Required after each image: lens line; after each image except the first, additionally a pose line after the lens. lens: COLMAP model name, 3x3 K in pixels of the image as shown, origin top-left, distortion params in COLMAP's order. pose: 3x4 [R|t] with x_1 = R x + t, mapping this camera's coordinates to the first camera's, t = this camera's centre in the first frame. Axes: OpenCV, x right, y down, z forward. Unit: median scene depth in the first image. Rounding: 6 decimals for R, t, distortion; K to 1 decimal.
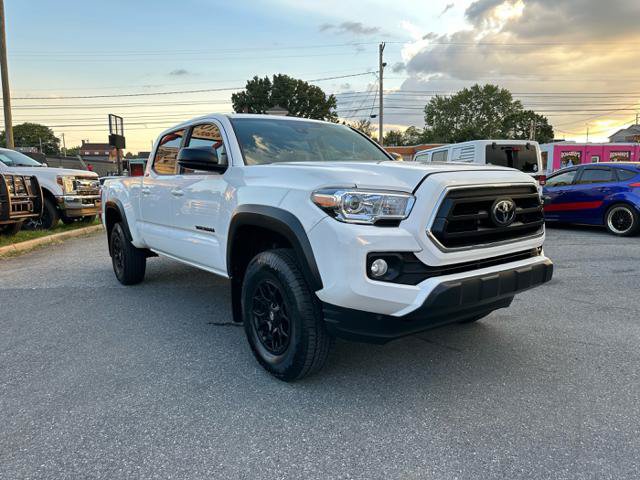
lens RADIAL K [[453.5, 0, 320.0], [0, 453.5, 240.0], [0, 0, 1]] dist [0.041044, -0.065612]
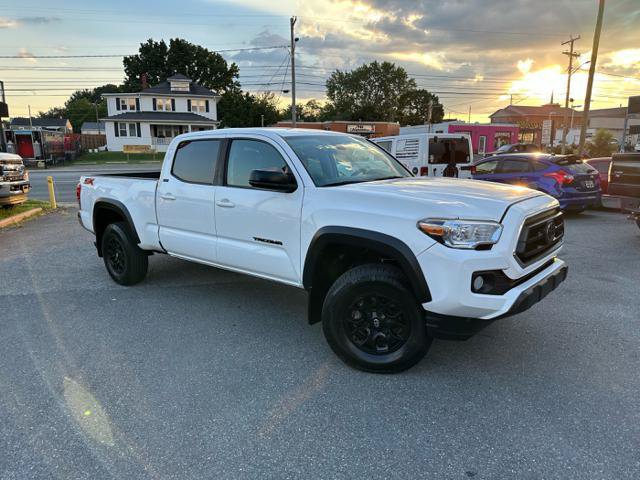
lens RADIAL K [[453.5, 0, 320.0], [0, 453.5, 240.0], [0, 0, 1]] dist [0.041044, -0.065612]
pose [[0.975679, -0.028945, 0.217285, -0.035562], [0.015524, 0.997879, 0.063218, -0.009055], [-0.218654, -0.058307, 0.974059, -0.007963]]
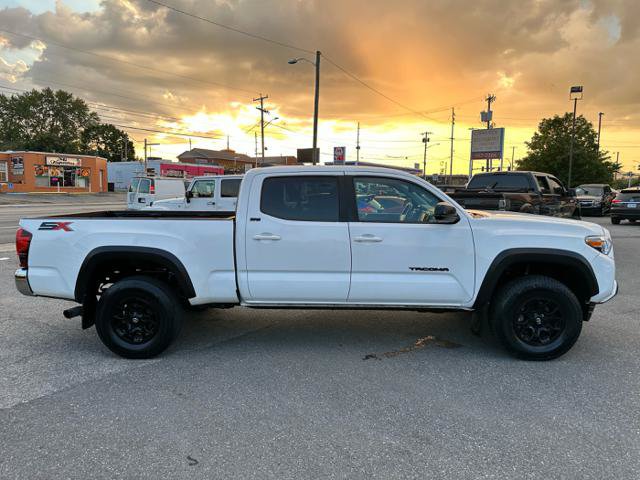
lens RADIAL K [[447.5, 0, 320.0], [0, 447.5, 240.0], [0, 0, 1]] dist [0.067264, -0.097874]
pose [[0.616174, -0.062518, 0.785125, -0.130723], [0.080258, 0.996640, 0.016373, -0.013758], [-0.783510, 0.052924, 0.619121, 0.048969]]
